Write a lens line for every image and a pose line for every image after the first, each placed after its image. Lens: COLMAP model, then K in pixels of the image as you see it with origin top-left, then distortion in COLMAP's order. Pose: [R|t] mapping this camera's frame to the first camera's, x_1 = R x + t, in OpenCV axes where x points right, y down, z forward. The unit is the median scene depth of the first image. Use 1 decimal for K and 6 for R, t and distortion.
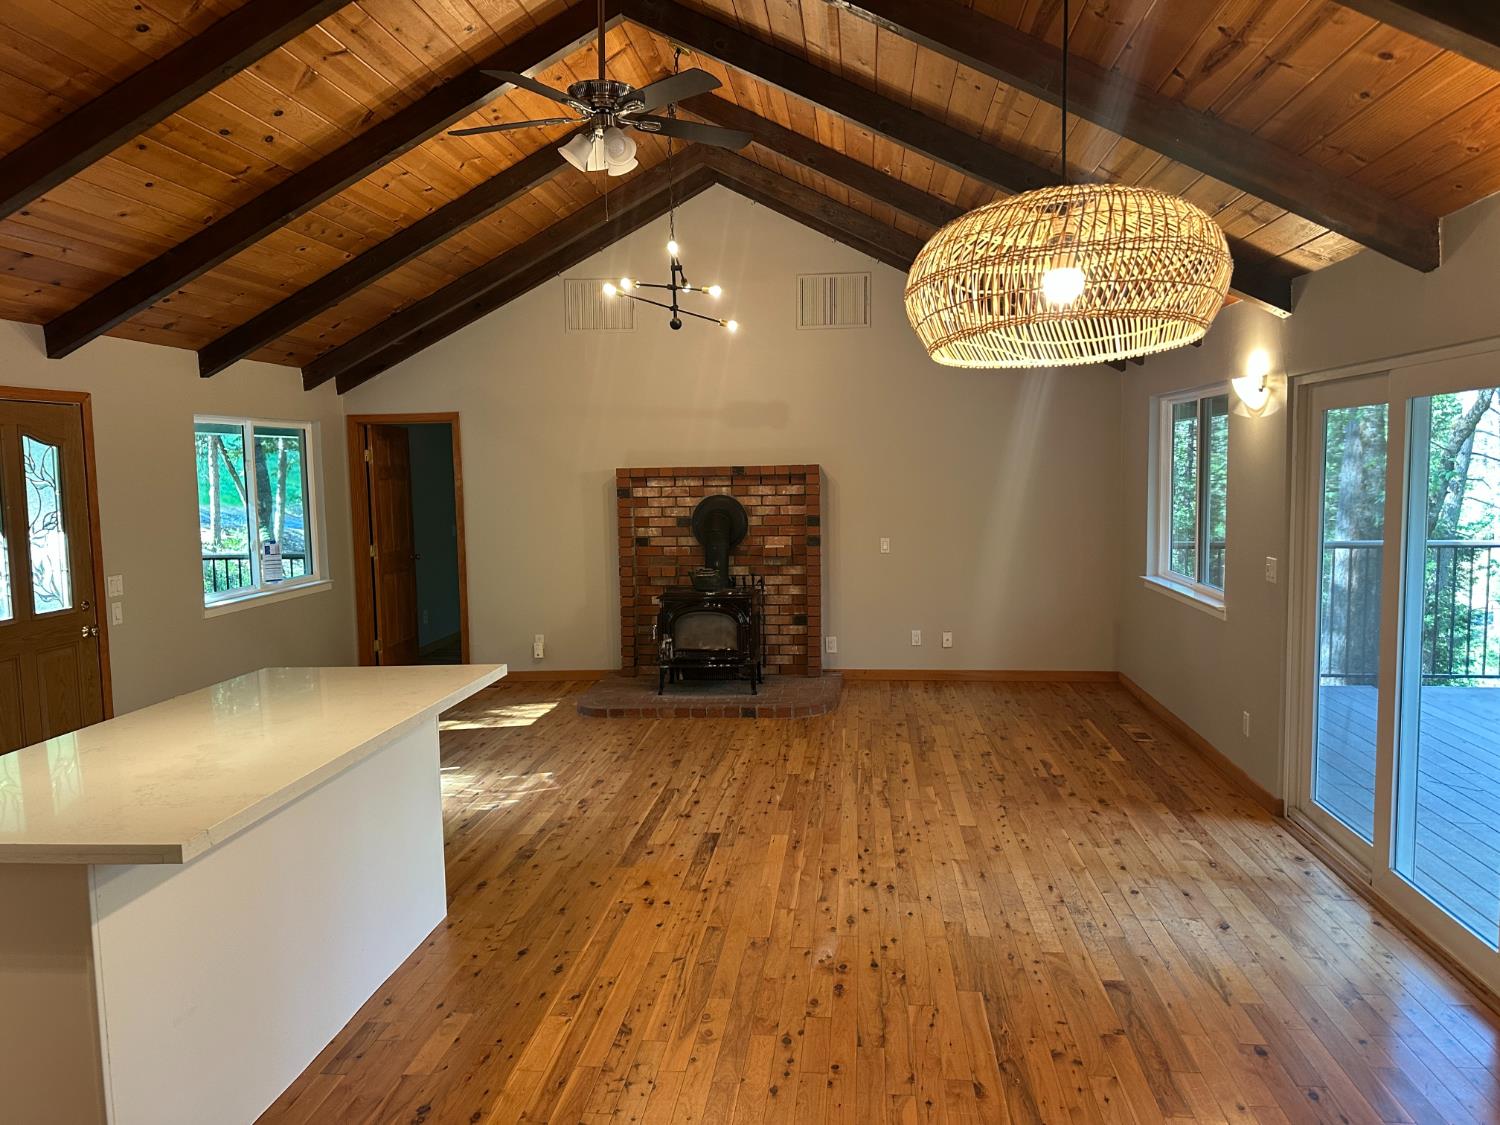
lens RADIAL K [[1050.3, 0, 756.7], [0, 1050.3, 557.1], [0, 0, 1]] dist [0.147466, -0.213475]
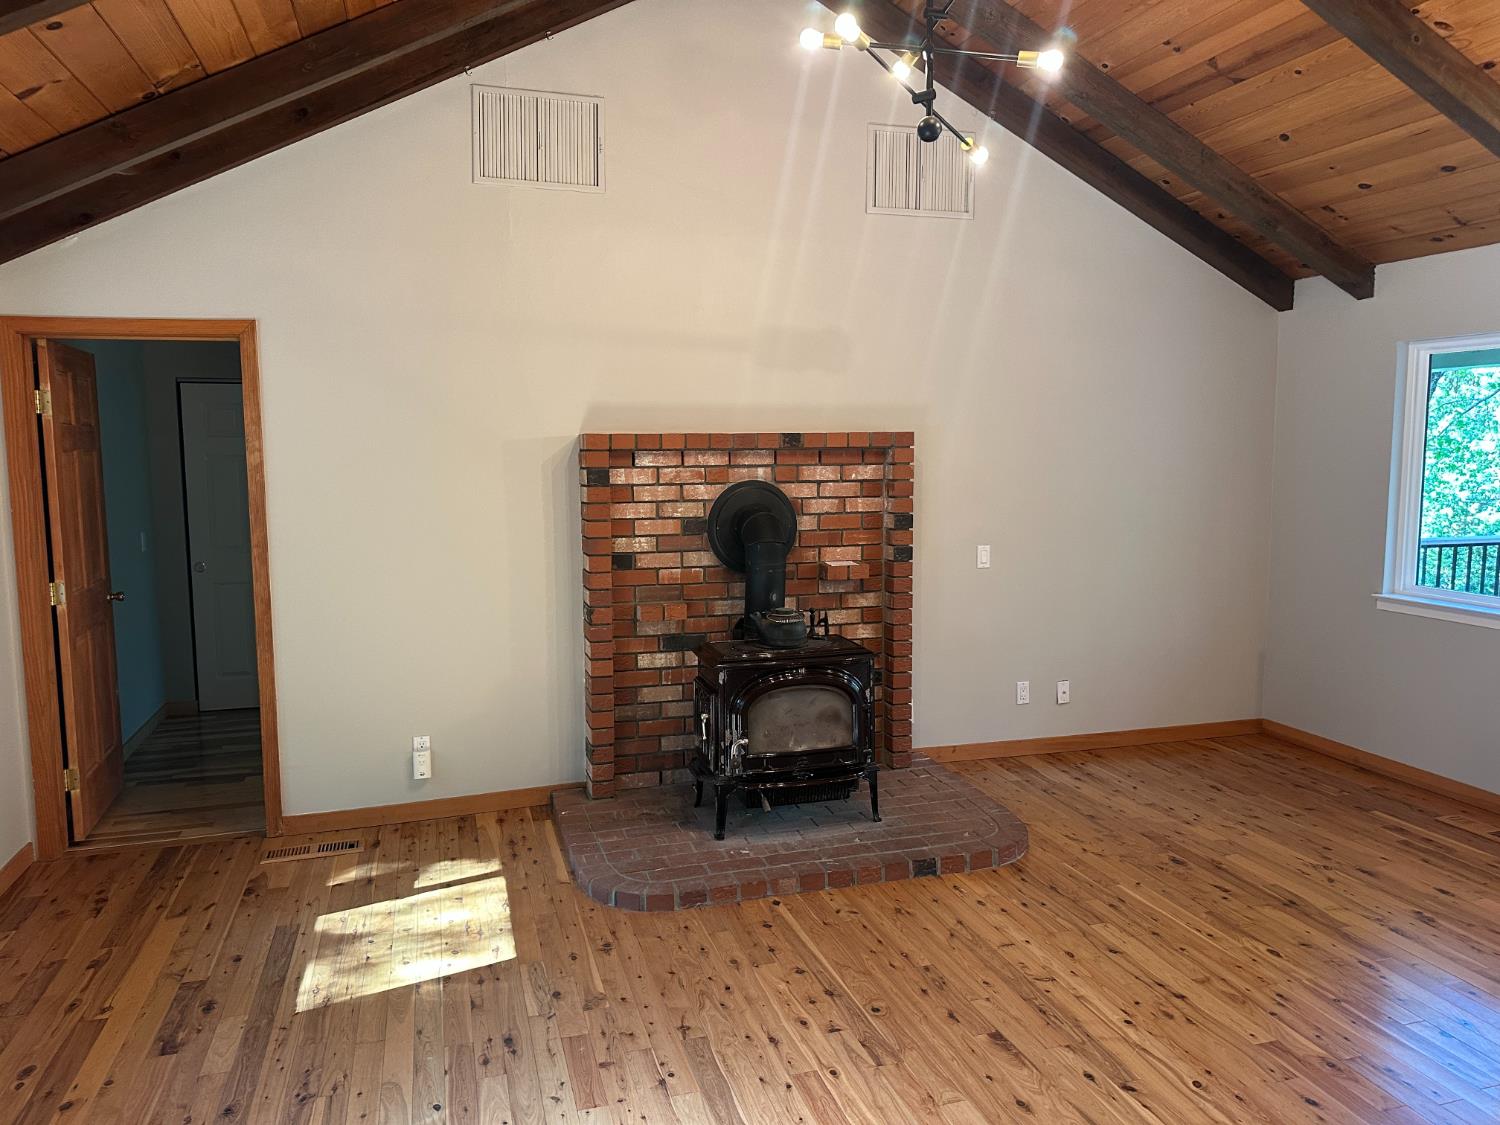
lens RADIAL K [[1053.2, 0, 748.2], [0, 1053.2, 555.0], [0, 0, 1]] dist [0.045933, -0.045776]
pose [[0.924694, -0.027933, 0.379686, -0.287033], [0.022190, 0.999564, 0.019492, -0.030689], [-0.380065, -0.009599, 0.924910, 0.480596]]
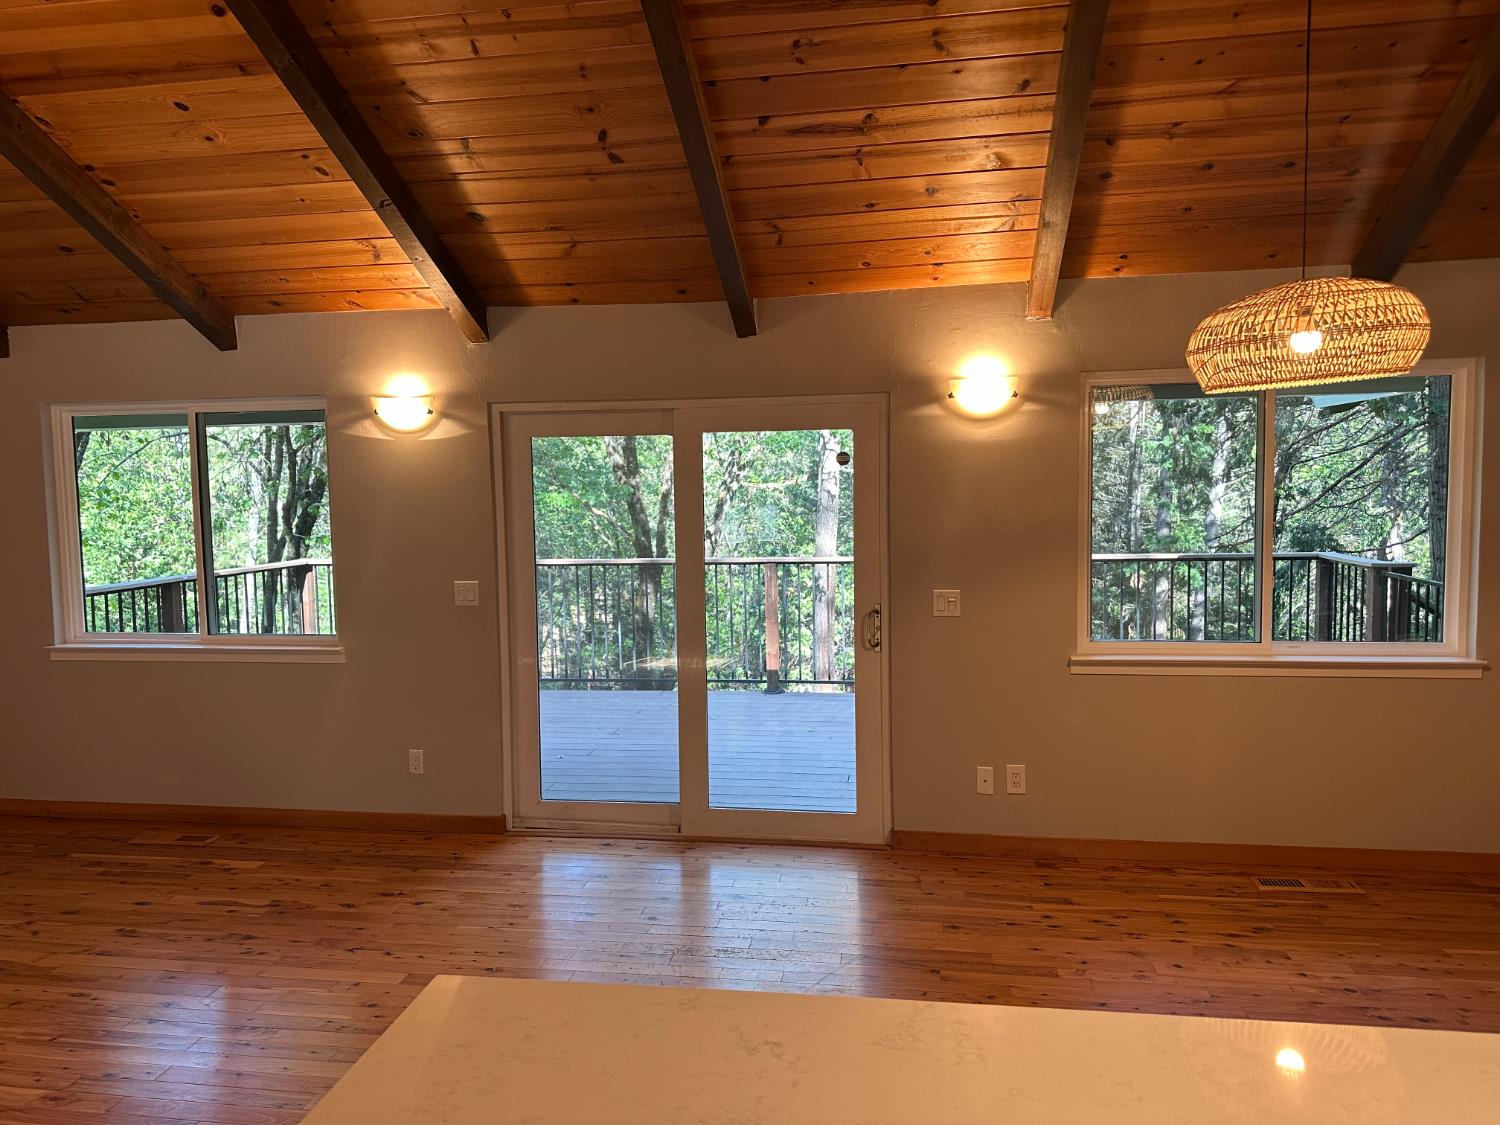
lens RADIAL K [[1053.2, 0, 748.2], [0, 1053.2, 555.0], [0, 0, 1]] dist [0.045933, -0.045776]
pose [[0.062979, -0.058040, 0.996326, -0.322393], [0.101992, 0.993455, 0.051426, -0.032186], [-0.992790, 0.098379, 0.068487, 0.447412]]
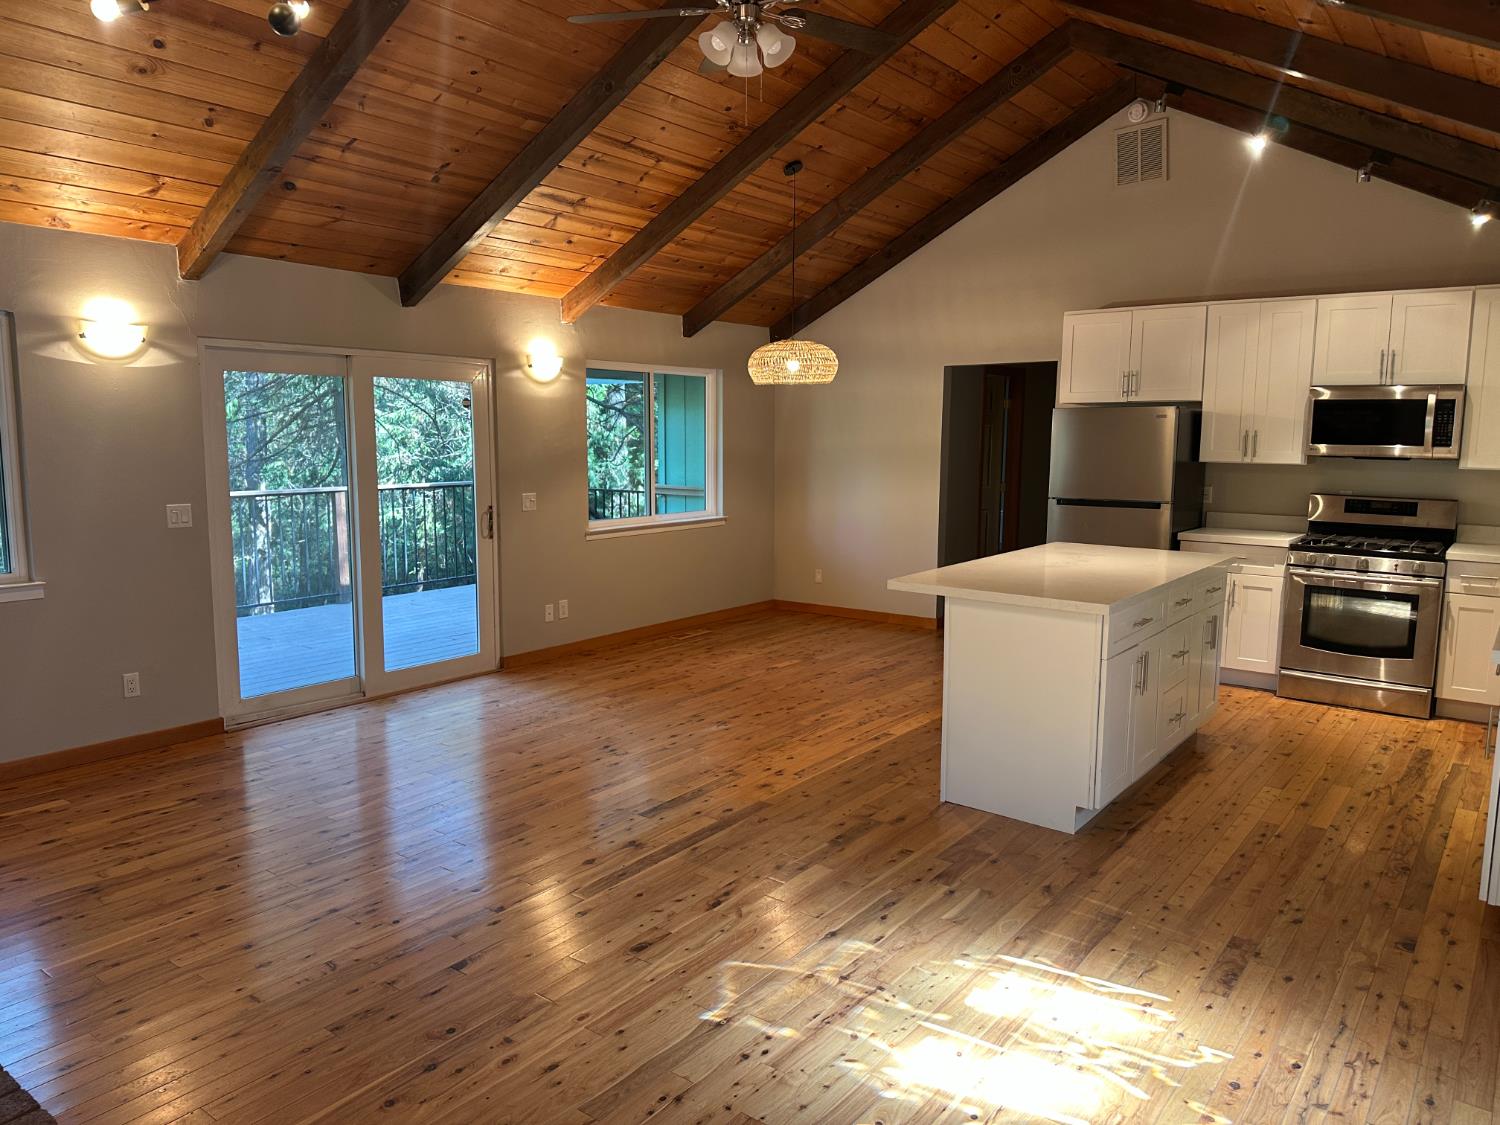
lens RADIAL K [[1050.3, 0, 756.7], [0, 1050.3, 557.1], [0, 0, 1]] dist [0.147466, -0.213475]
pose [[-0.855728, -0.047110, 0.515277, -0.371590], [0.055580, 0.981716, 0.182058, -0.073607], [-0.514432, 0.184431, -0.837463, 1.071798]]
